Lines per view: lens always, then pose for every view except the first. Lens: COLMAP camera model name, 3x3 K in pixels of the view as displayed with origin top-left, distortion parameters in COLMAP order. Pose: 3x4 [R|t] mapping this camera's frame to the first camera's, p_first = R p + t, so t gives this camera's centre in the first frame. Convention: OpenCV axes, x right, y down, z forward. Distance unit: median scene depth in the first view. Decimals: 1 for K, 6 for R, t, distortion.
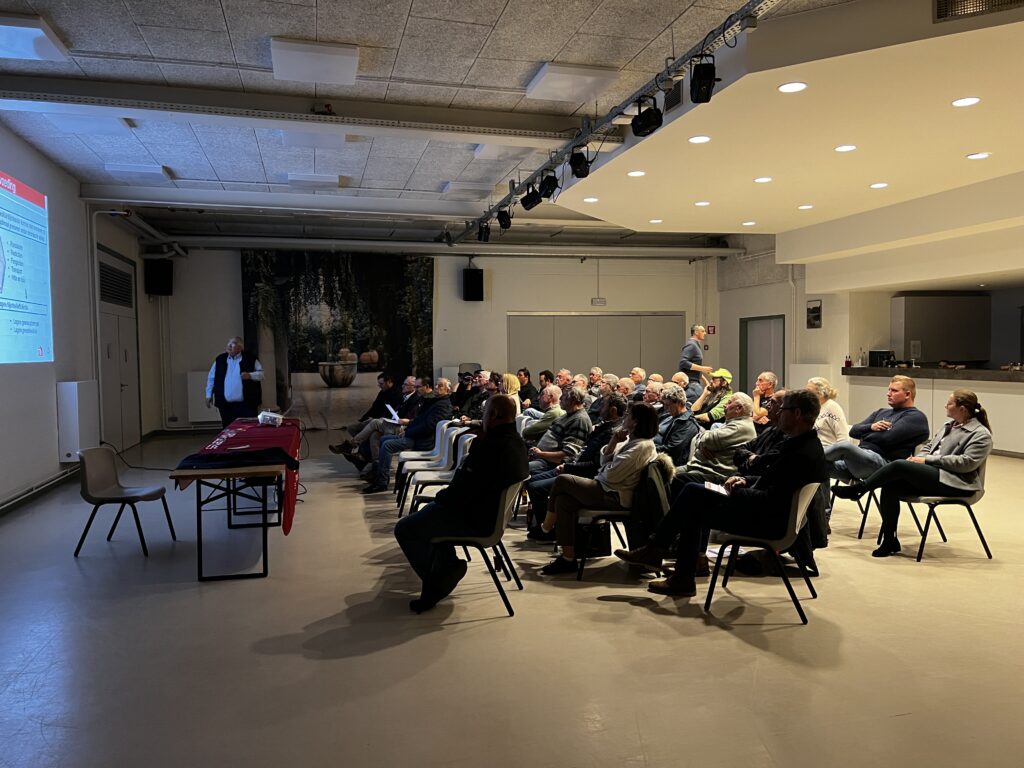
lens RADIAL K [[779.2, 0, 515.2], [0, 779.2, 401.0], [0, 0, 1]] dist [0.046782, -0.049754]
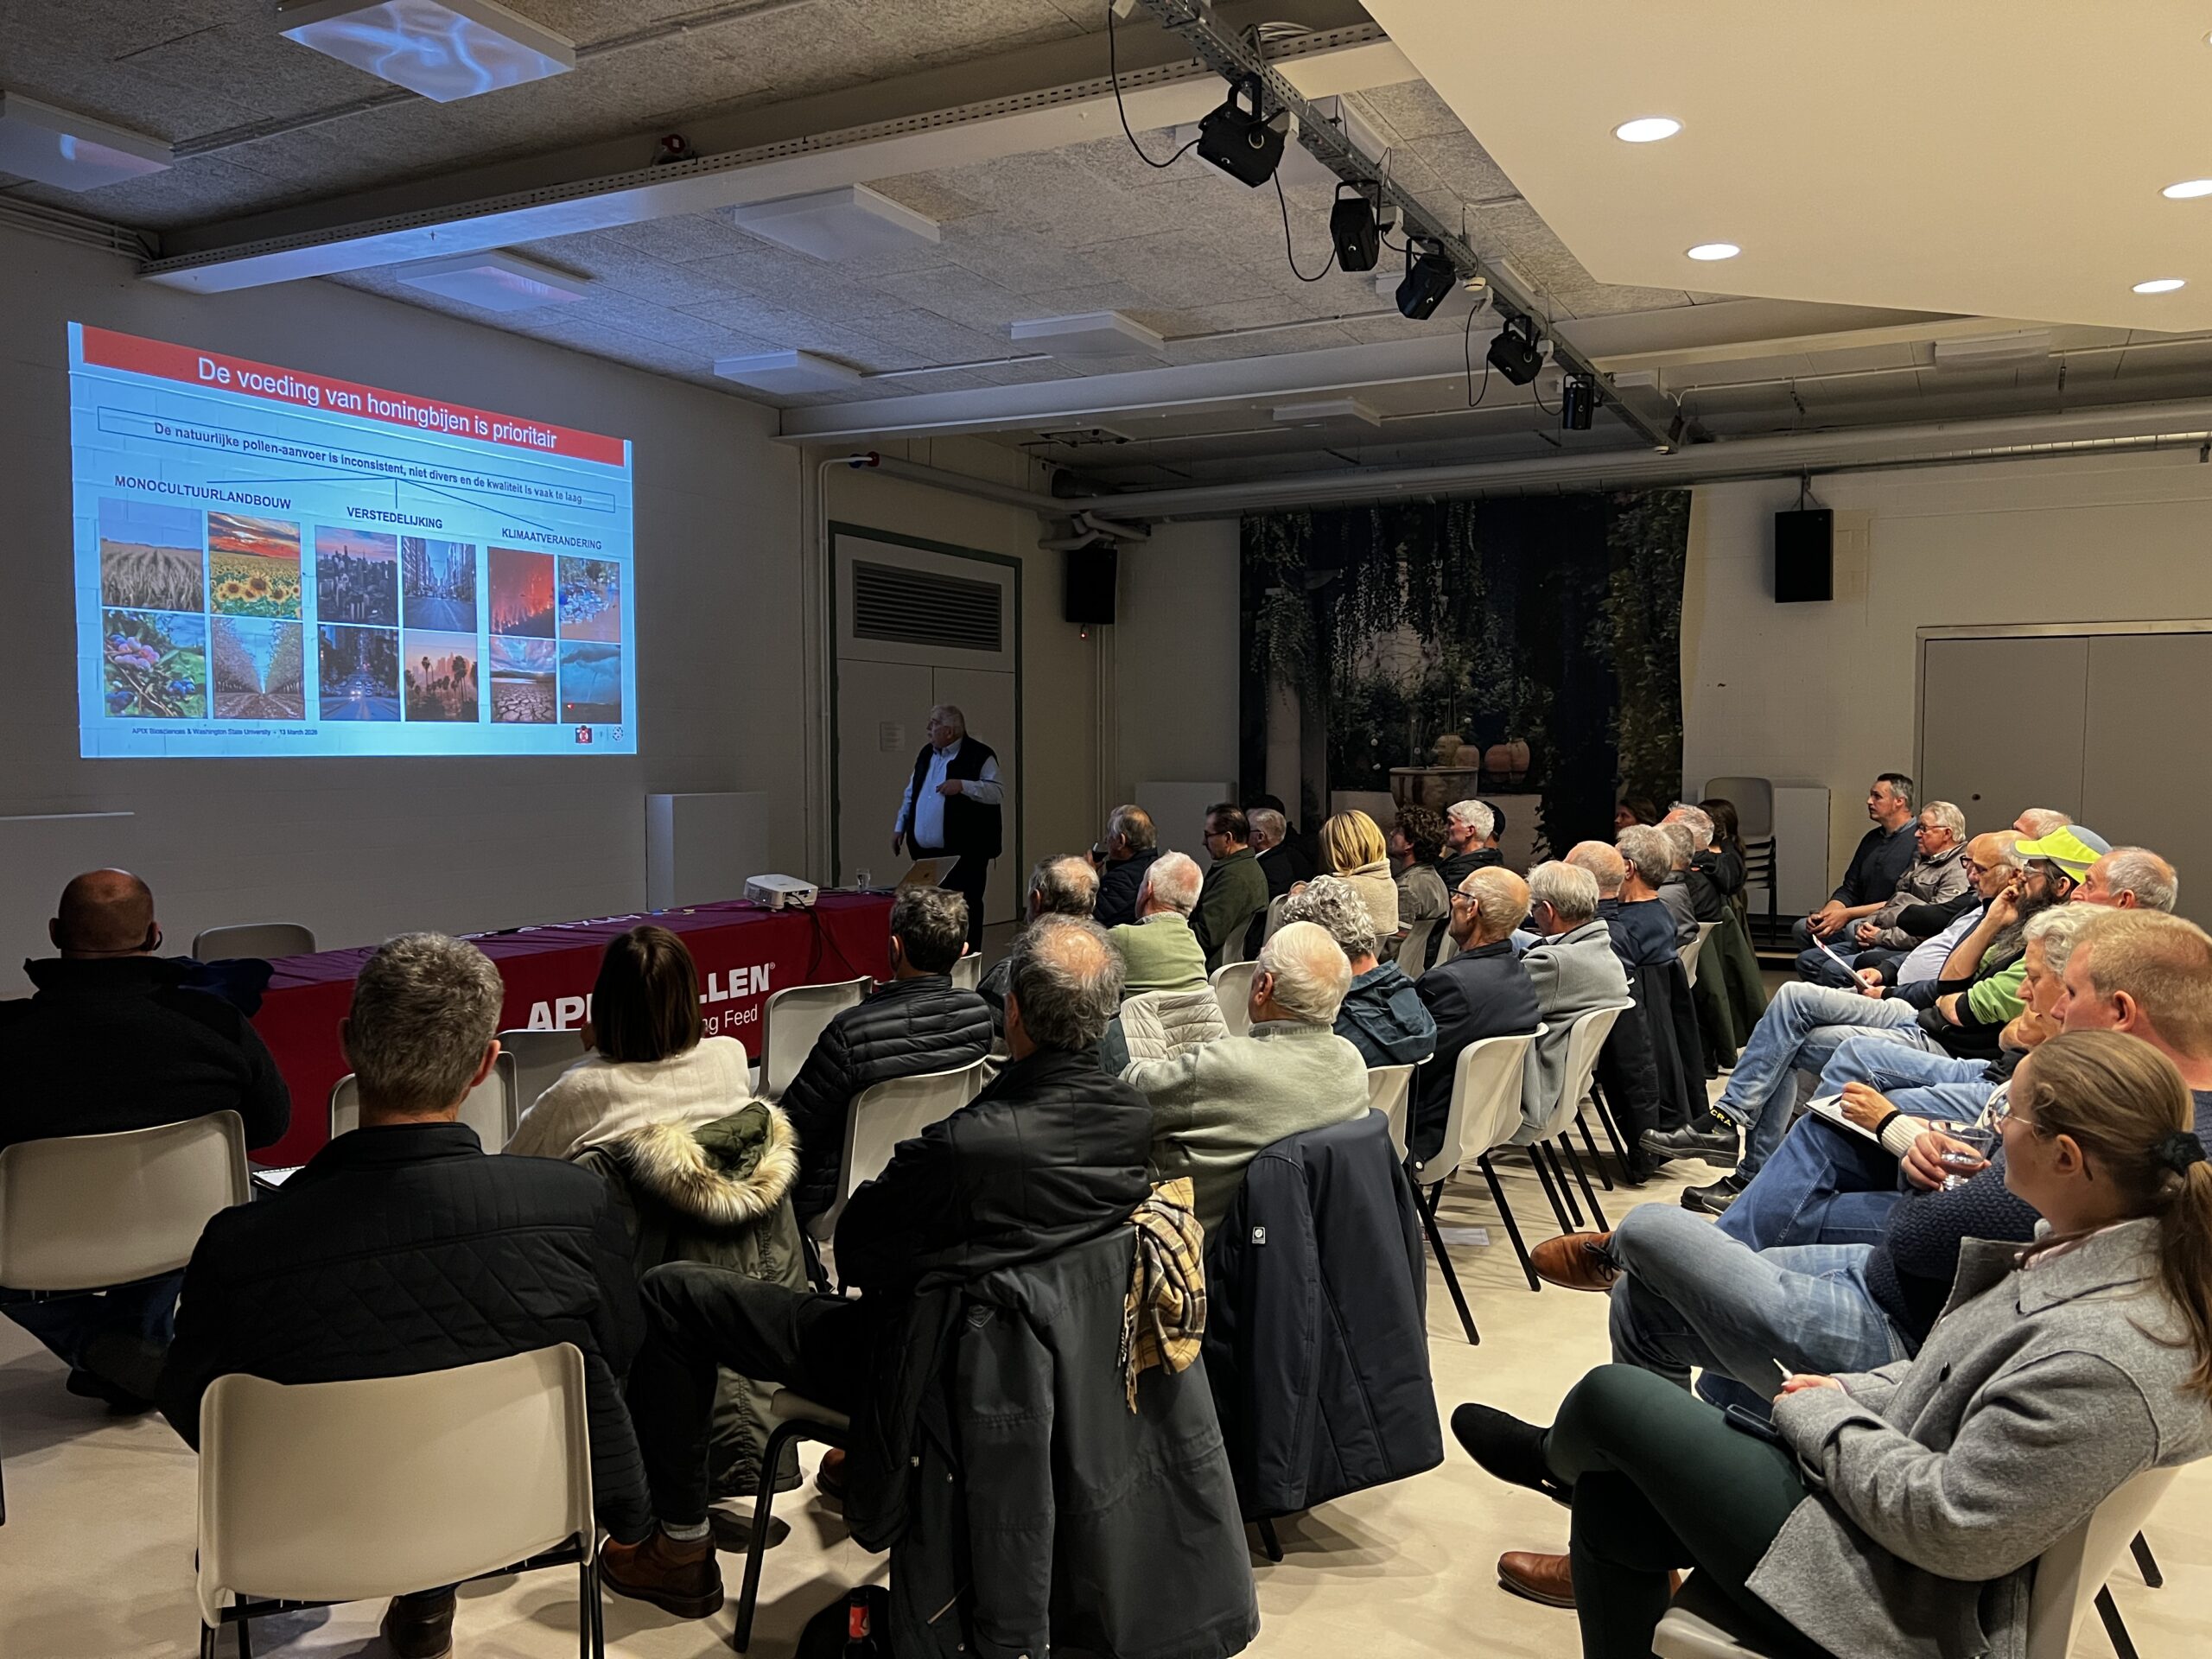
lens RADIAL K [[1683.2, 0, 1121.8], [0, 1683.2, 877.5], [0, 0, 1]] dist [0.046782, -0.049754]
pose [[0.723695, 0.061517, -0.687373, 0.274035], [-0.054731, 0.997998, 0.031693, -0.011191], [0.687947, 0.014684, 0.725613, 0.240261]]
